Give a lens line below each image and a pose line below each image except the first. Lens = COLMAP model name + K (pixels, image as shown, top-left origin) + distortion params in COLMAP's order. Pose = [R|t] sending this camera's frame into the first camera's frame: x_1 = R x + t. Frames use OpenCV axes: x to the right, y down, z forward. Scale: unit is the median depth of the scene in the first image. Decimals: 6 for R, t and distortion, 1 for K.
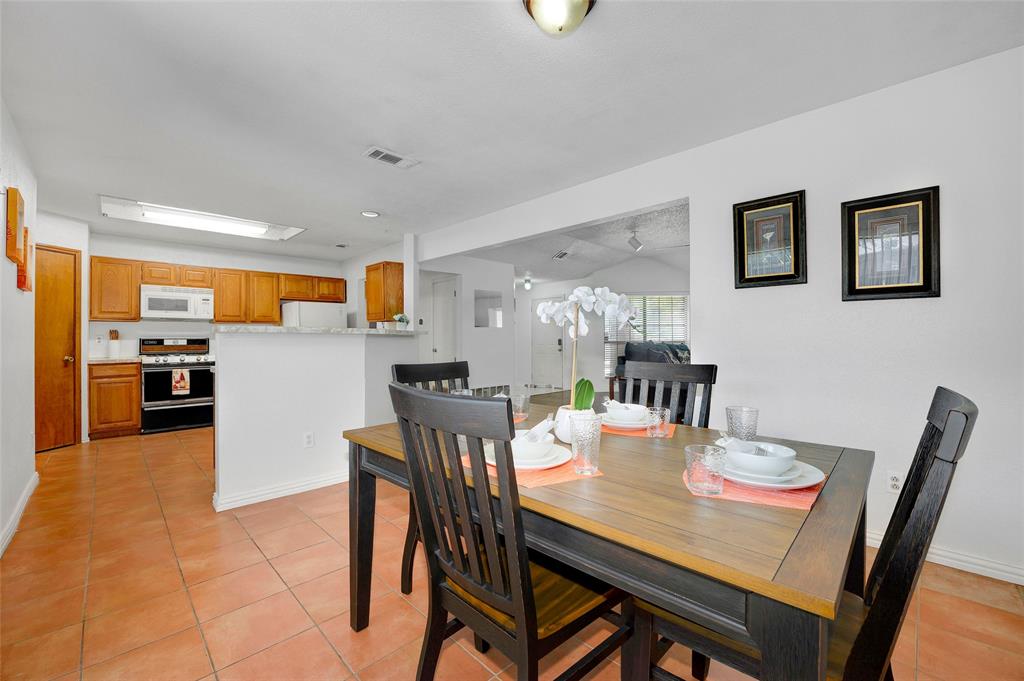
lens RADIAL K [[411.8, 0, 513.1], [0, 411.8, 338.2], [0, 0, 1]] dist [-0.017094, 0.000025]
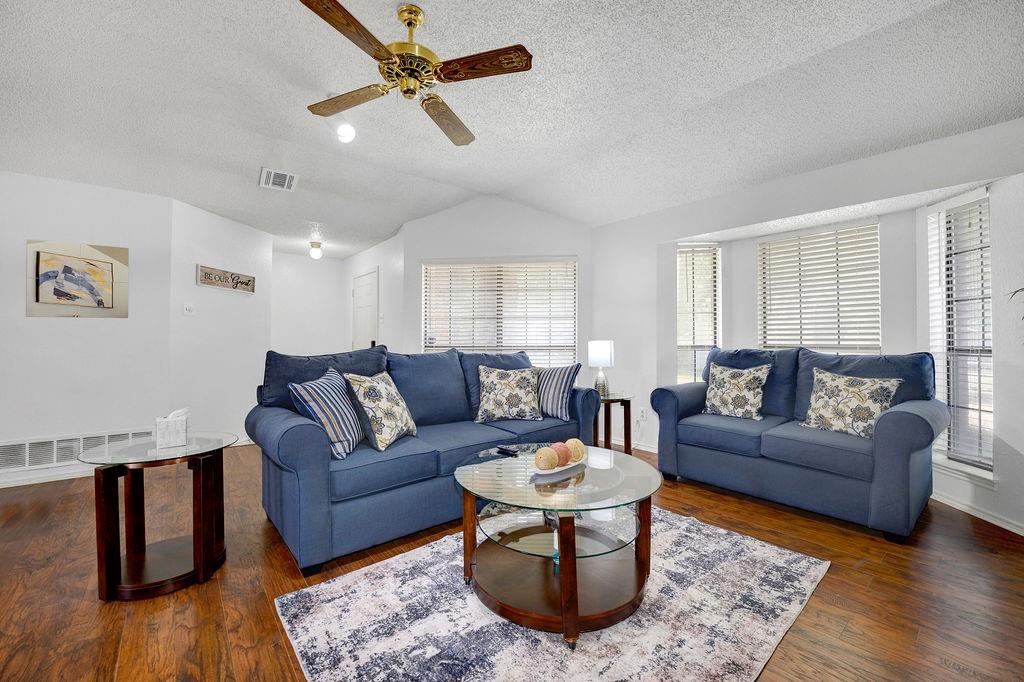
lens RADIAL K [[411.8, 0, 513.1], [0, 411.8, 338.7], [0, 0, 1]] dist [-0.017094, 0.000025]
pose [[0.995485, 0.004671, -0.094805, 0.639859], [-0.004713, 0.999989, -0.000213, -0.003203], [0.094803, 0.000659, 0.995496, 0.721829]]
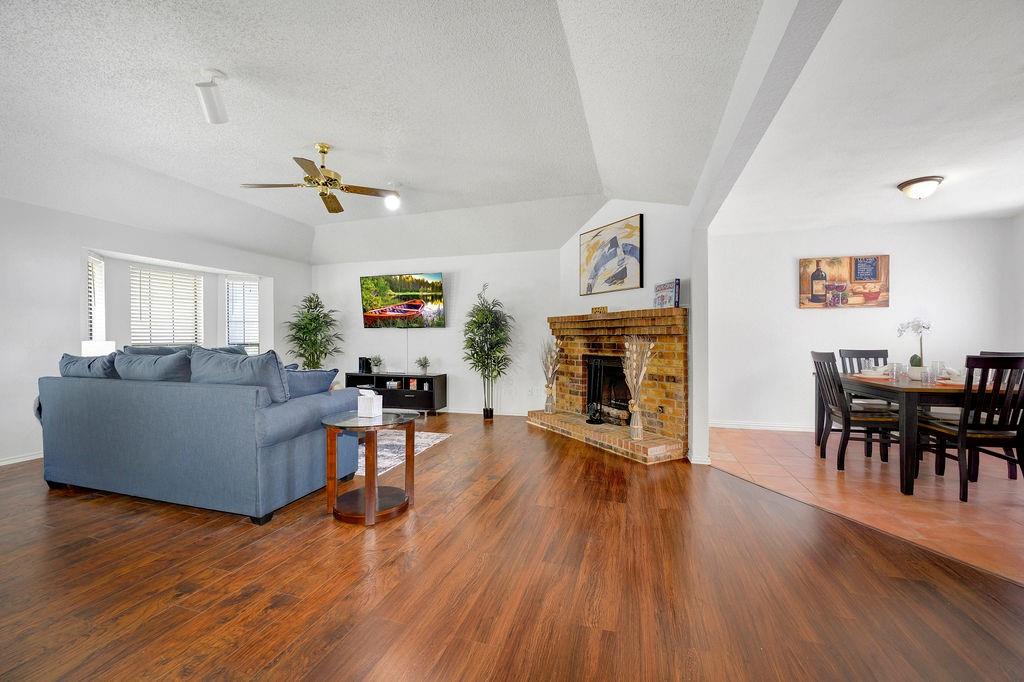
lens RADIAL K [[411.8, 0, 513.1], [0, 411.8, 338.7], [0, 0, 1]] dist [-0.017094, 0.000025]
pose [[-0.472767, 0.004748, 0.881175, -0.220739], [0.007979, 0.999968, -0.001107, 0.000723], [-0.881151, 0.006508, -0.472789, 1.138706]]
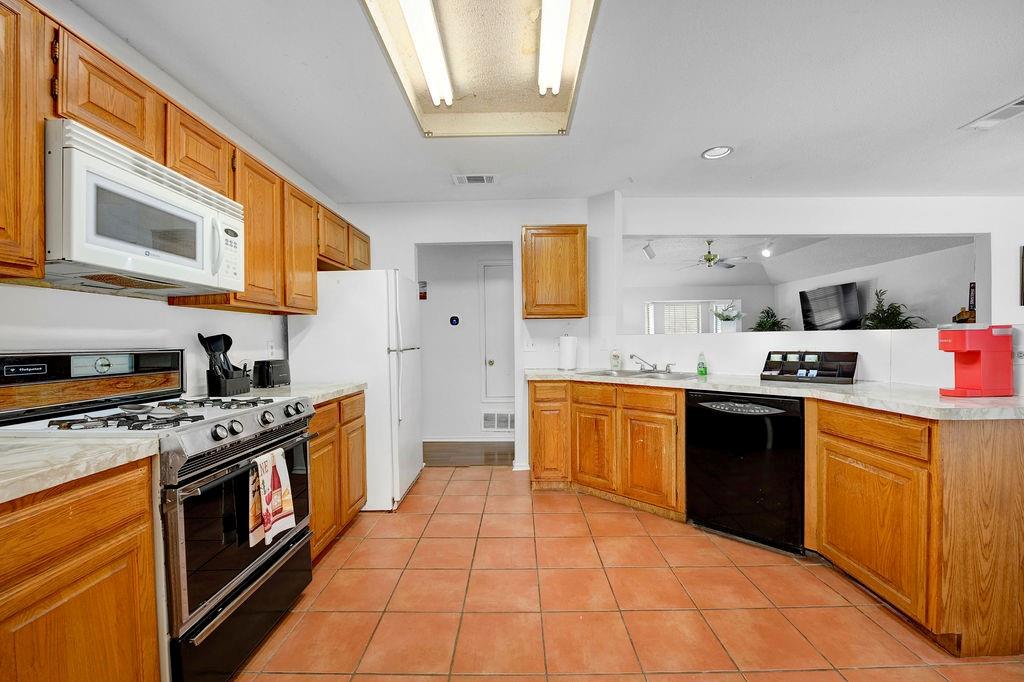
lens RADIAL K [[411.8, 0, 513.1], [0, 411.8, 338.7], [0, 0, 1]] dist [-0.017094, 0.000025]
pose [[0.713854, -0.000847, 0.700294, -0.835168], [0.010658, 0.999897, -0.009655, -0.002237], [-0.700214, 0.014356, 0.713789, 0.615698]]
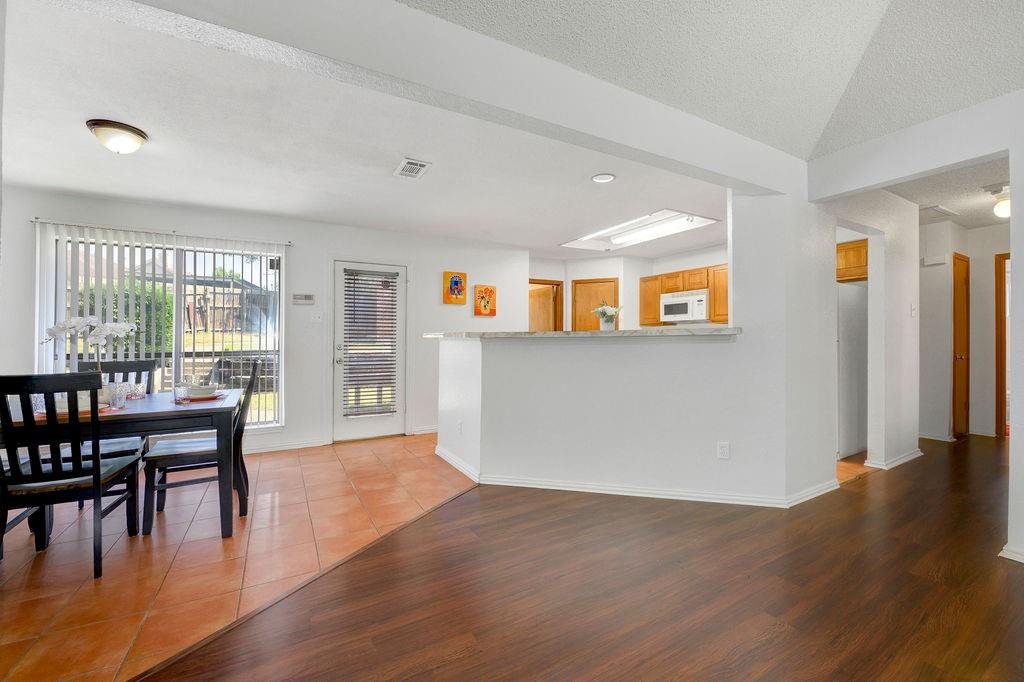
lens RADIAL K [[411.8, 0, 513.1], [0, 411.8, 338.7], [0, 0, 1]] dist [-0.017094, 0.000025]
pose [[-0.270531, 0.003905, -0.962703, 0.343433], [-0.000222, 0.999991, 0.004118, -0.005643], [0.962711, 0.001328, -0.270528, 0.844106]]
